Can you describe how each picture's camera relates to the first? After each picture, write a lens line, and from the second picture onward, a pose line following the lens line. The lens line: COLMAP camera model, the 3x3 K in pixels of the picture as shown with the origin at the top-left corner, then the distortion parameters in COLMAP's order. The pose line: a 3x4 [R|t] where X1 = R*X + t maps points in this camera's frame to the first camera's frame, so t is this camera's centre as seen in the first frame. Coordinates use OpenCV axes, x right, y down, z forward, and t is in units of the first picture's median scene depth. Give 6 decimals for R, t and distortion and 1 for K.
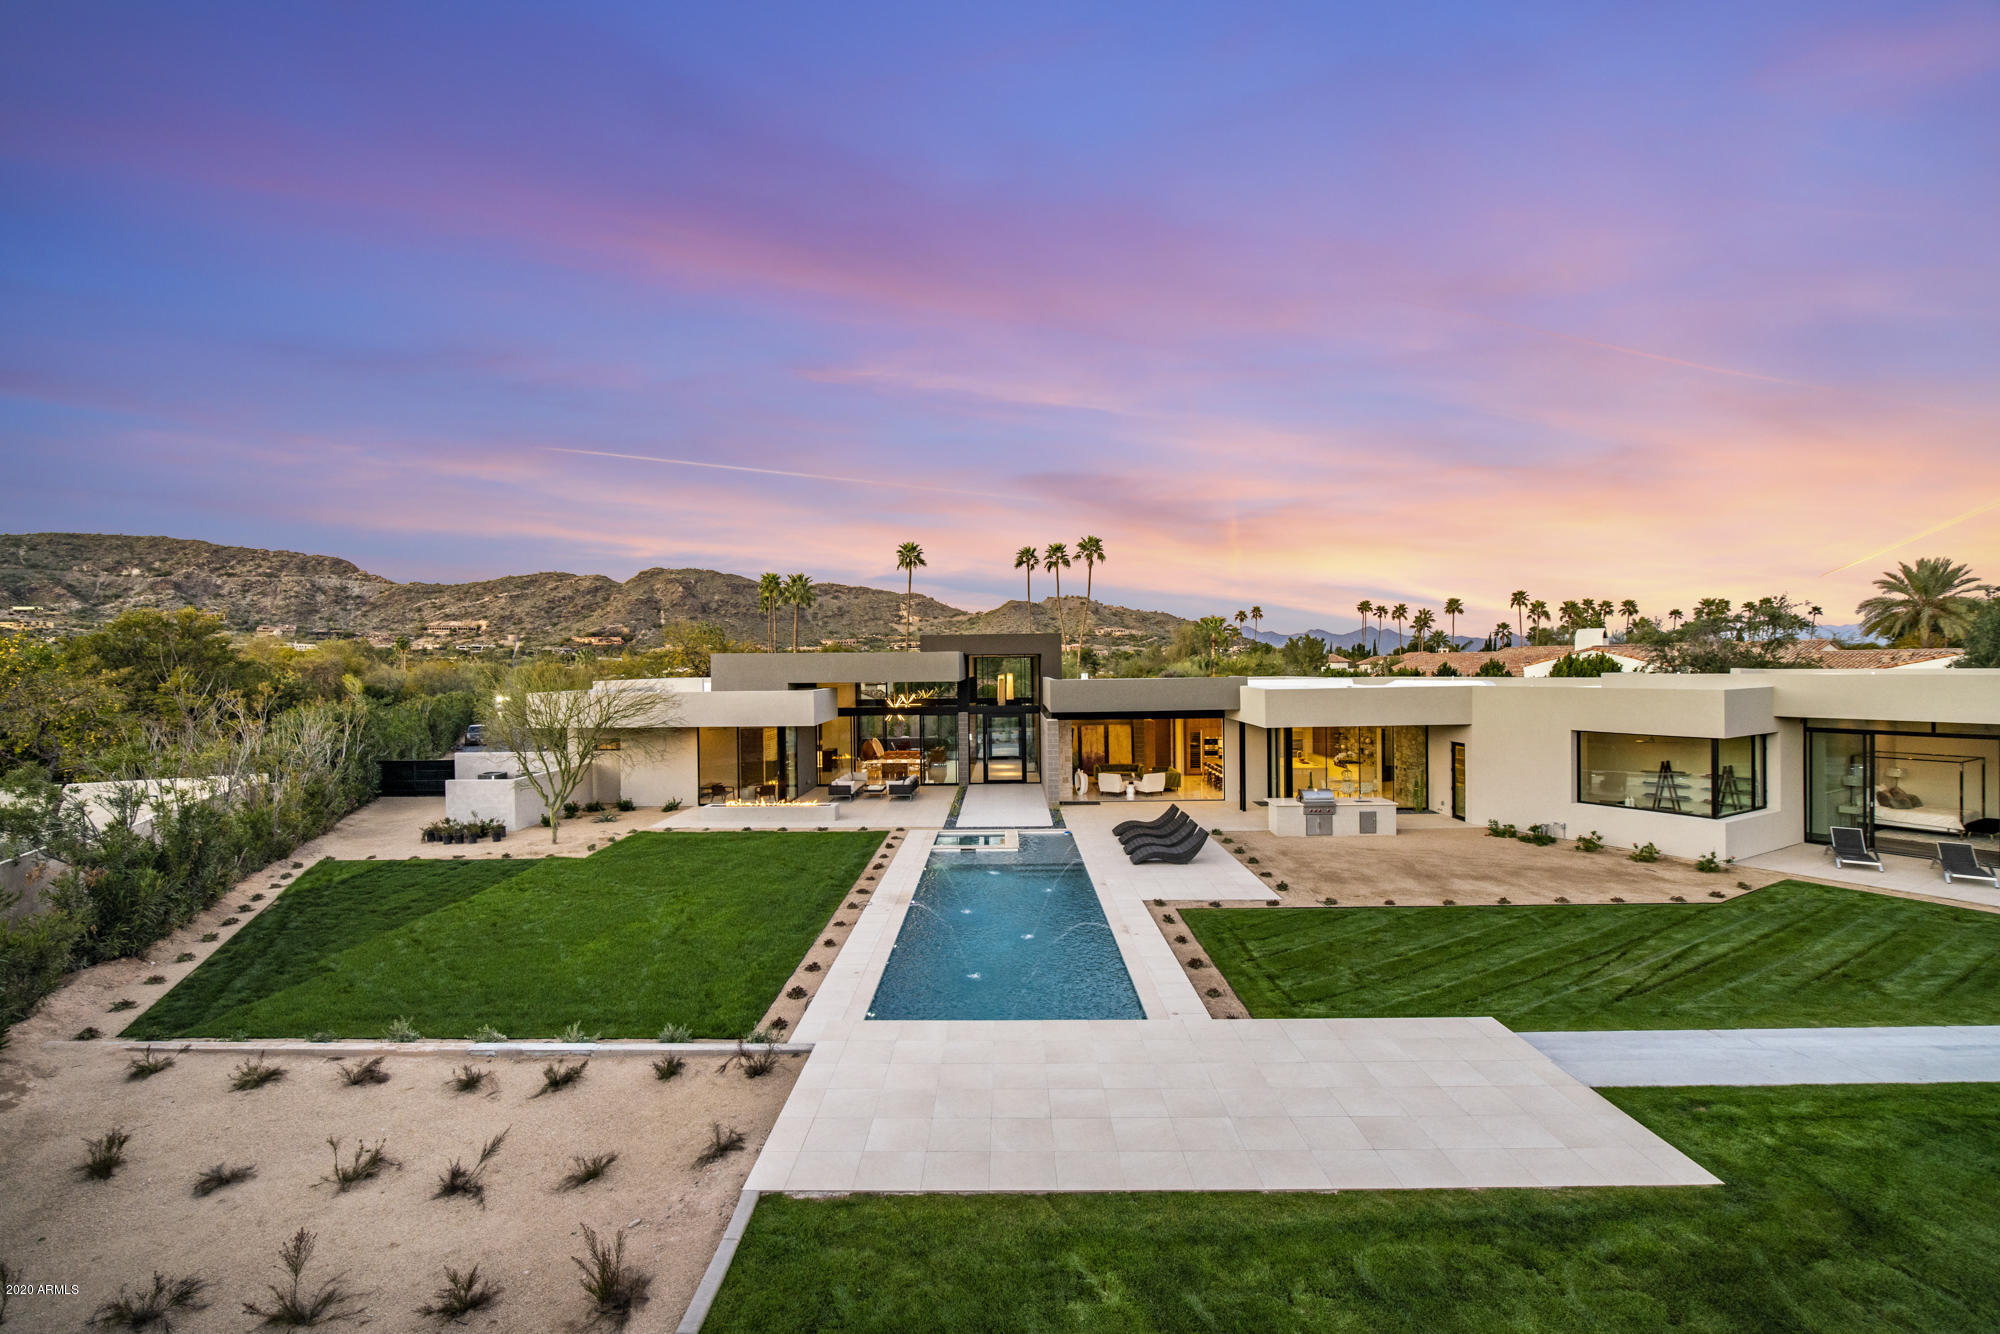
lens RADIAL K [[881.7, 0, 1000.0], [0, 881.7, 667.0], [0, 0, 1]] dist [-0.015033, 0.000348]
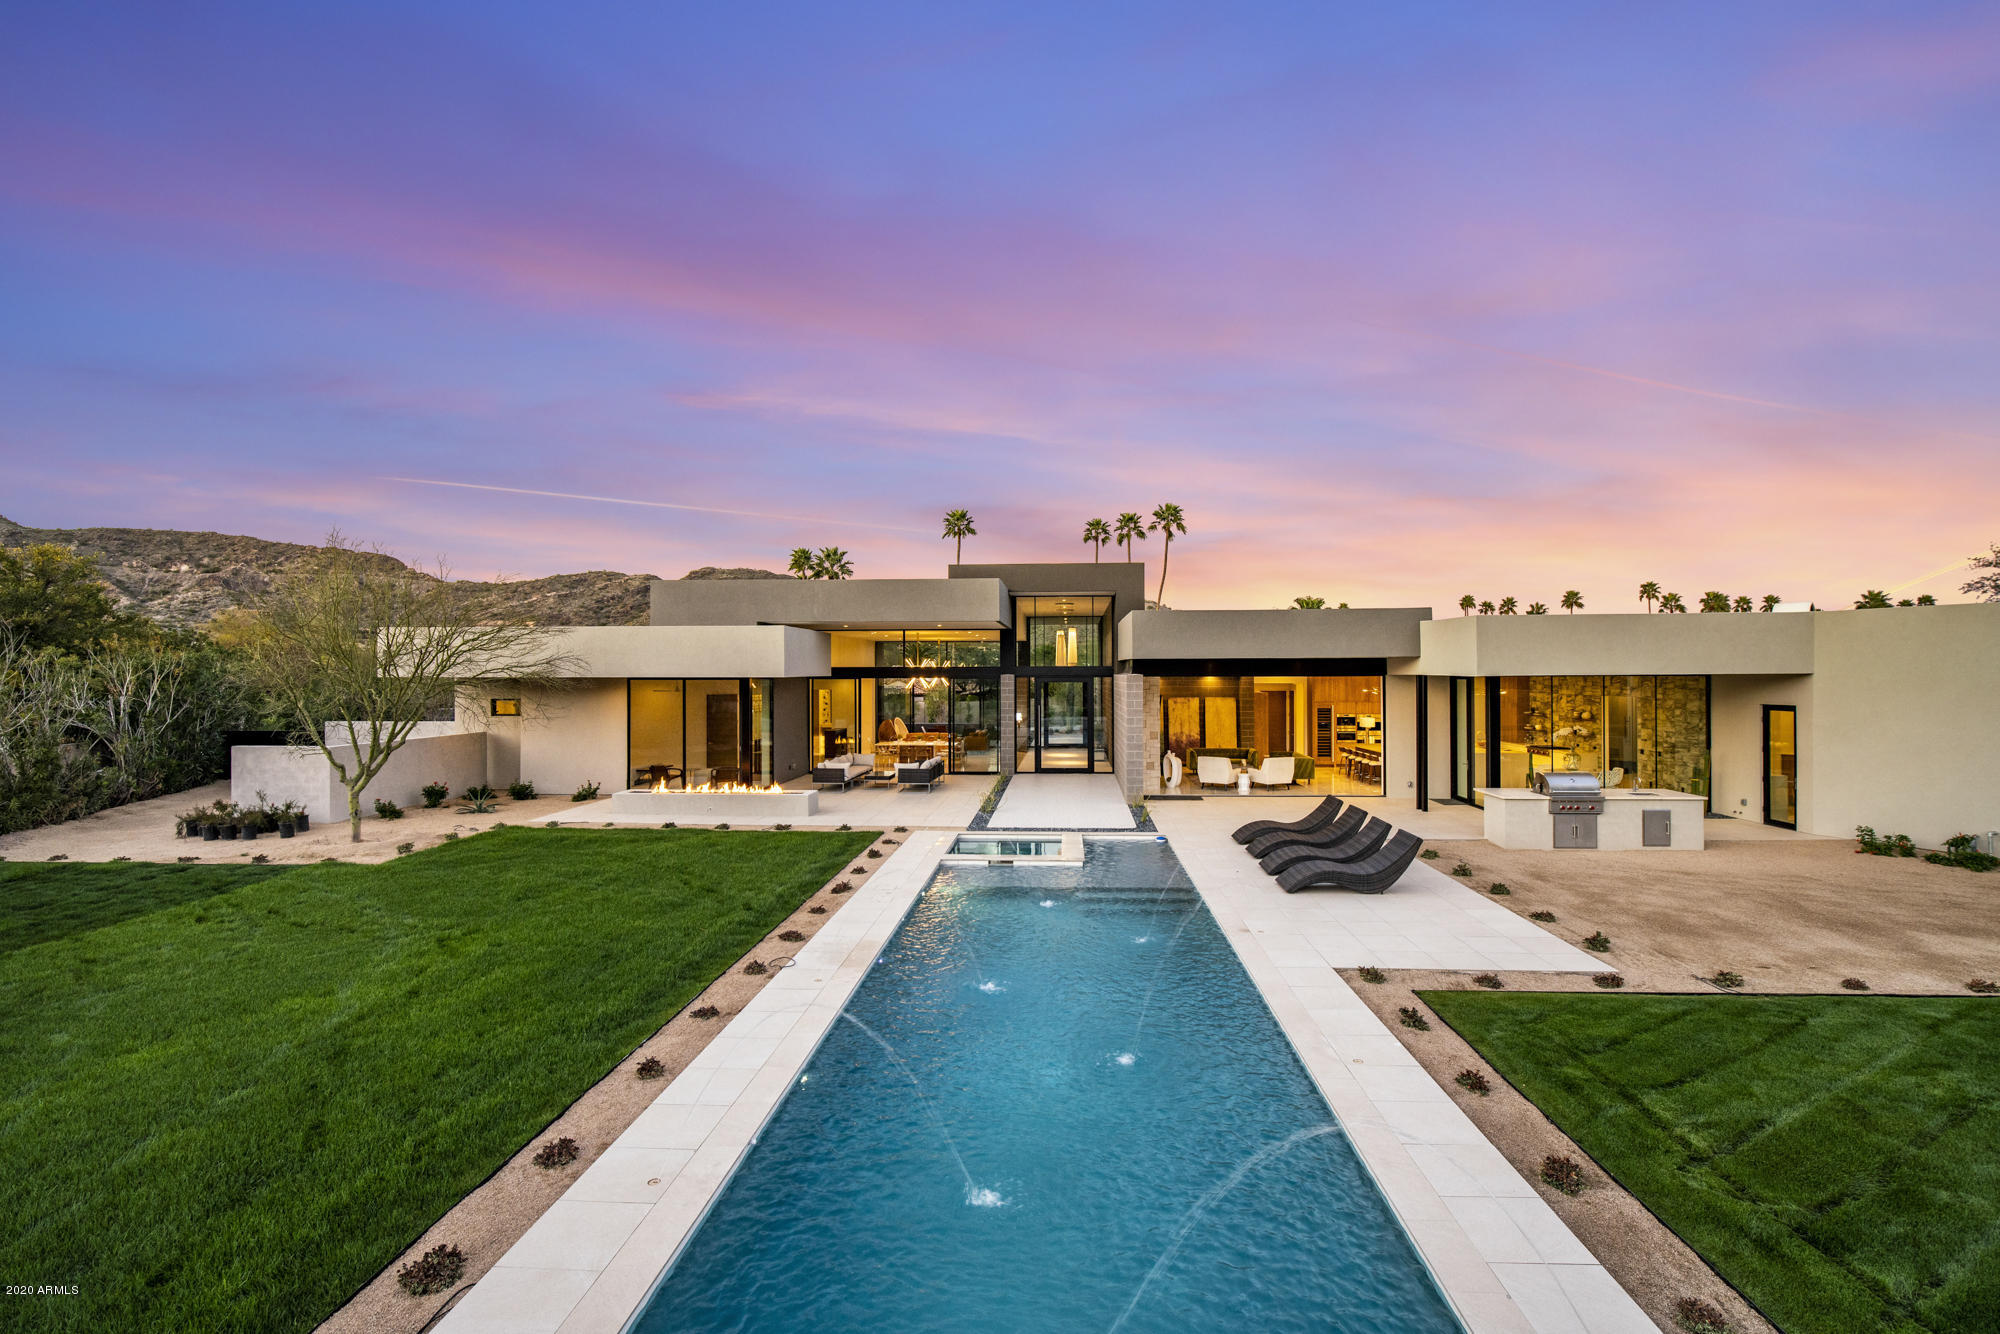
lens RADIAL K [[905.8, 0, 1022.3], [0, 905.8, 666.2], [0, 0, 1]] dist [-0.013601, 0.000760]
pose [[0.998965, 0.007128, -0.044930, 0.004553], [-0.007653, 0.999904, -0.011524, 0.059430], [0.044843, 0.011856, 0.998924, 0.281752]]
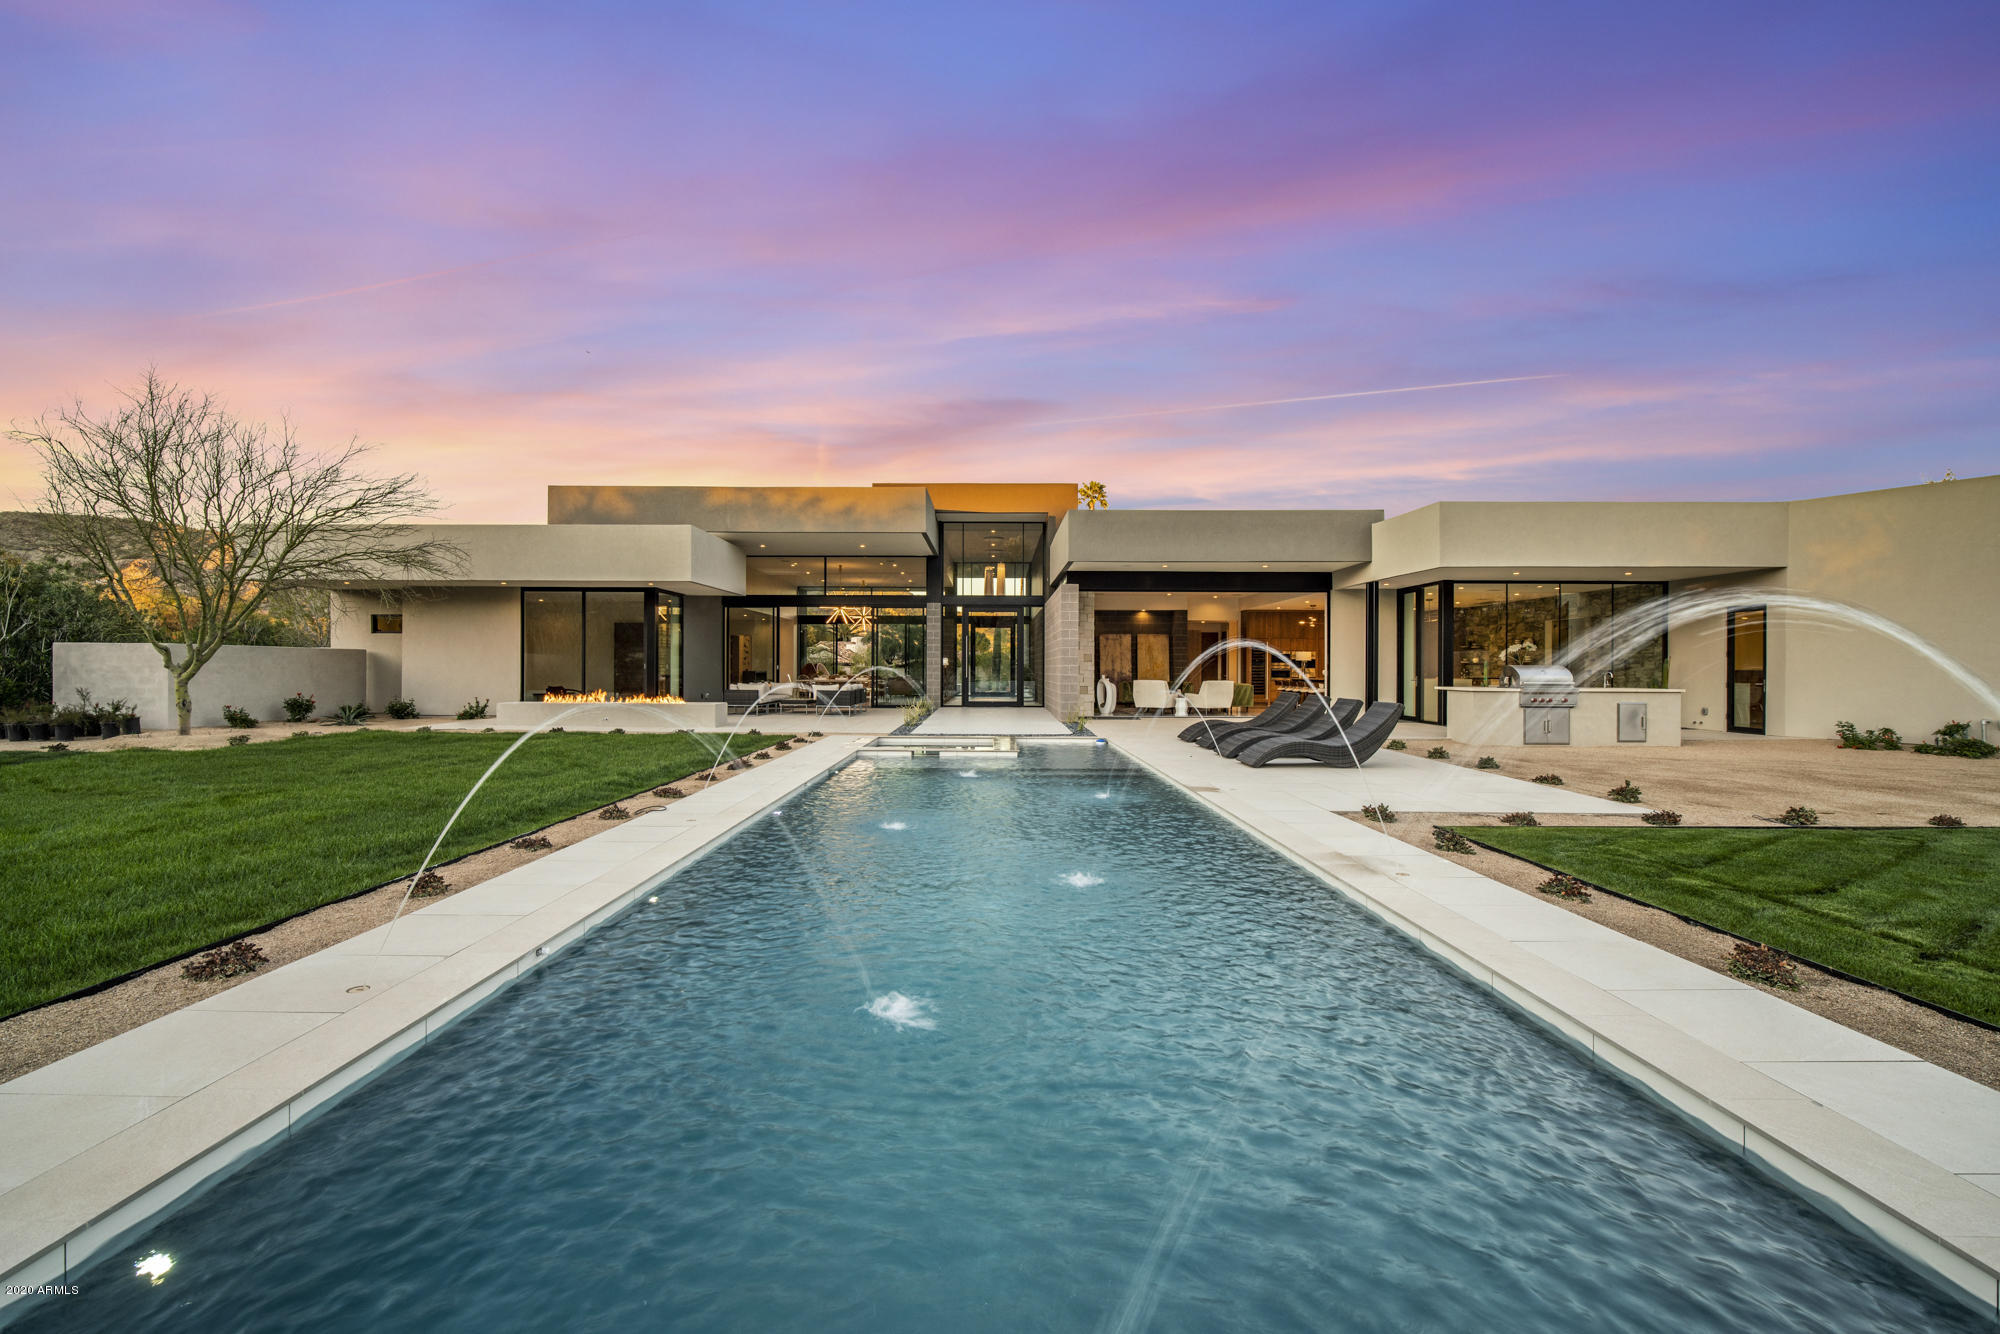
lens RADIAL K [[867.3, 0, 986.2], [0, 867.3, 669.8], [0, 0, 1]] dist [-0.012604, 0.000292]
pose [[0.999919, 0.012720, -0.000452, 0.000645], [-0.012722, 0.999908, -0.004619, 0.119488], [0.000393, 0.004625, 0.999989, 0.351318]]
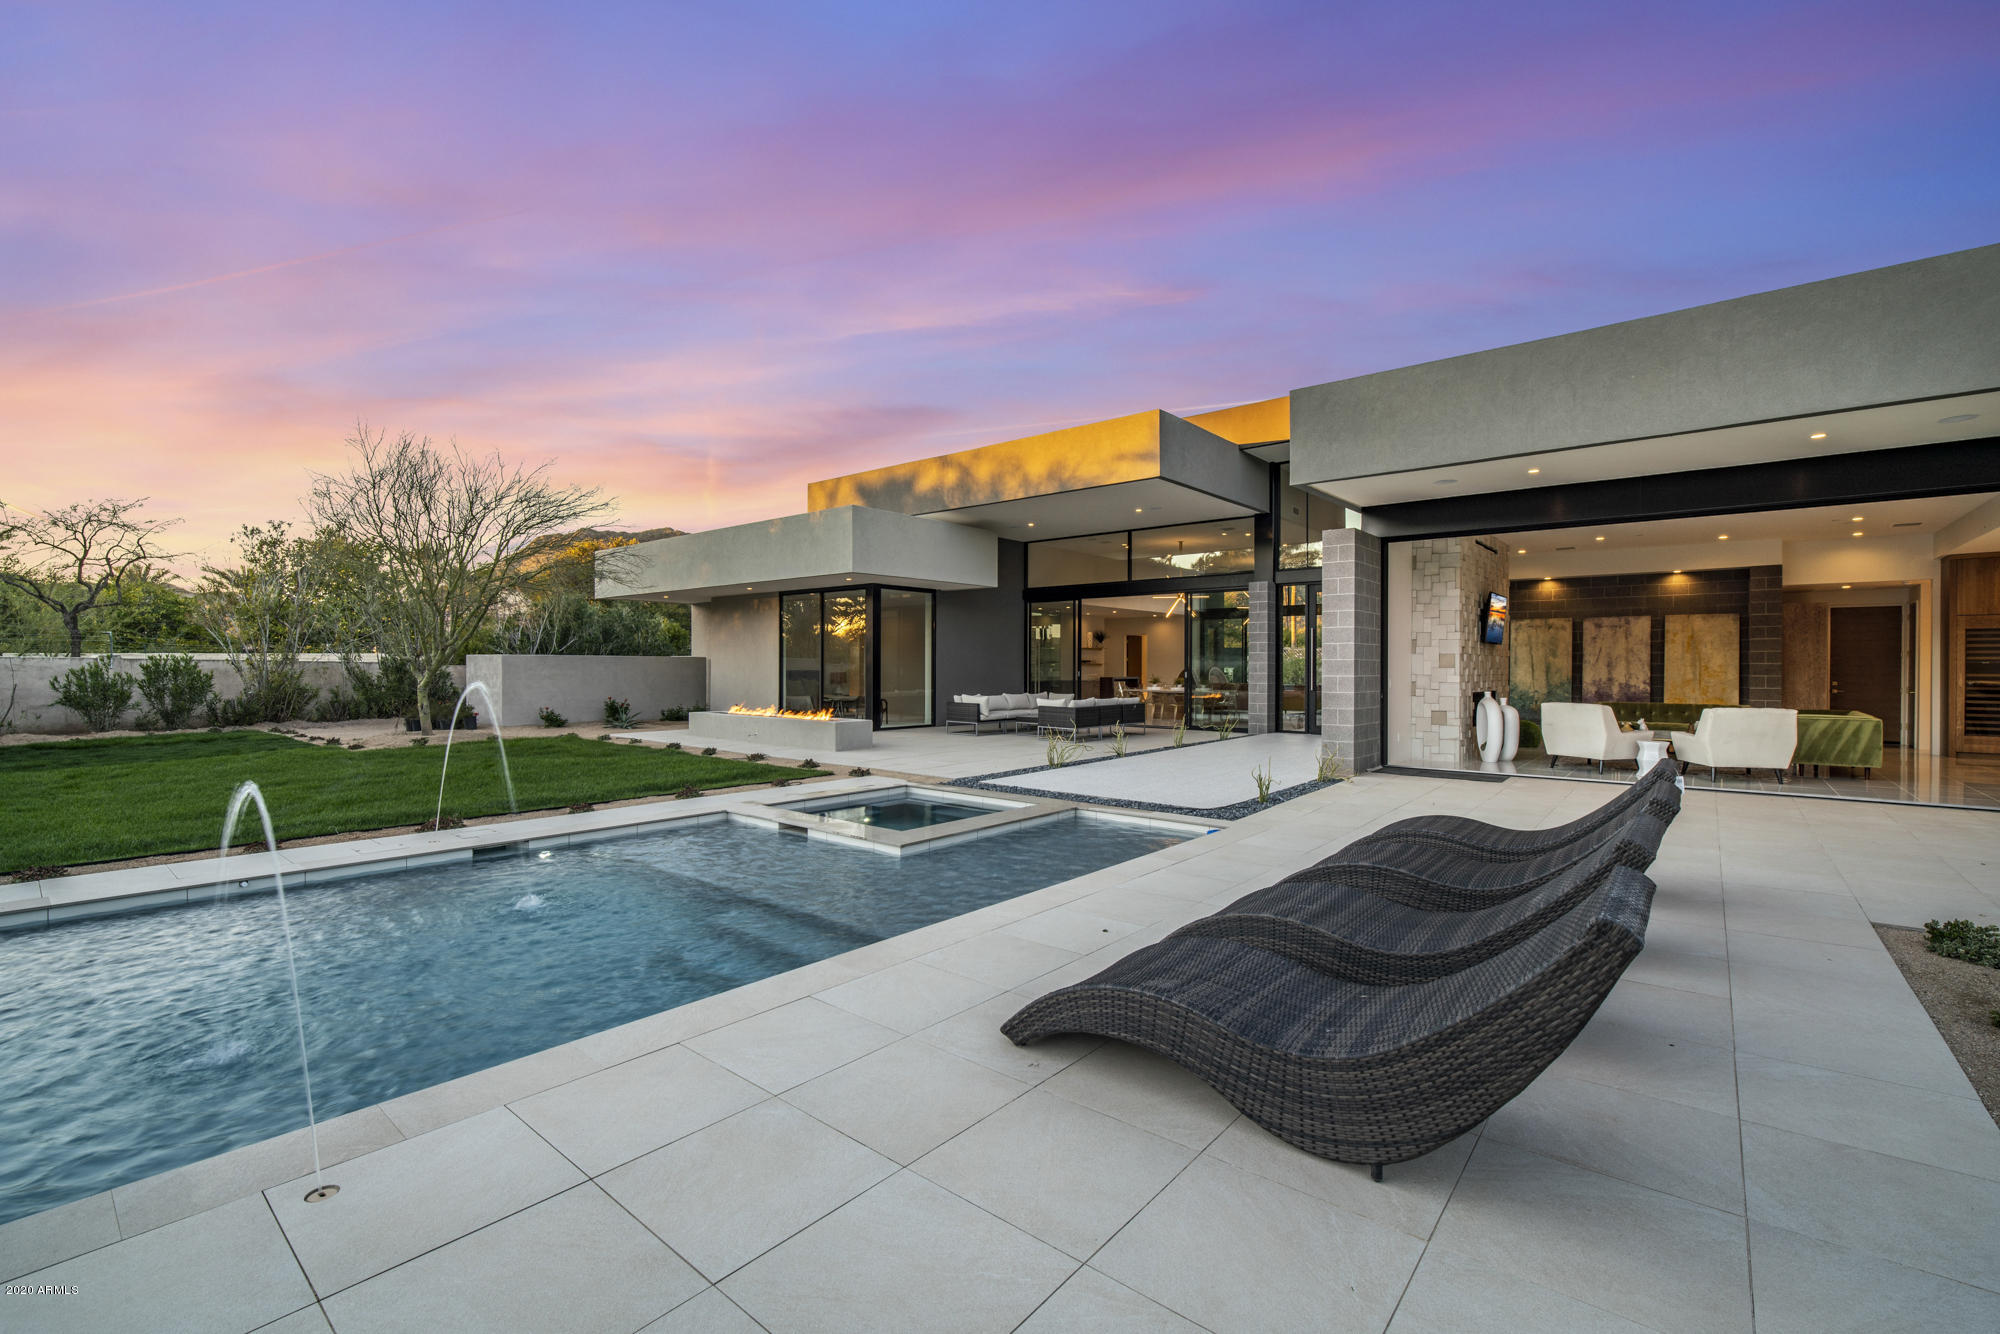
lens RADIAL K [[857.3, 0, 992.0], [0, 857.3, 670.1], [0, 0, 1]] dist [-0.012437, 0.000093]
pose [[0.763444, 0.013963, -0.645723, 0.166616], [-0.014073, 0.999889, 0.004983, 0.111096], [0.645720, 0.005283, 0.763556, 0.610720]]
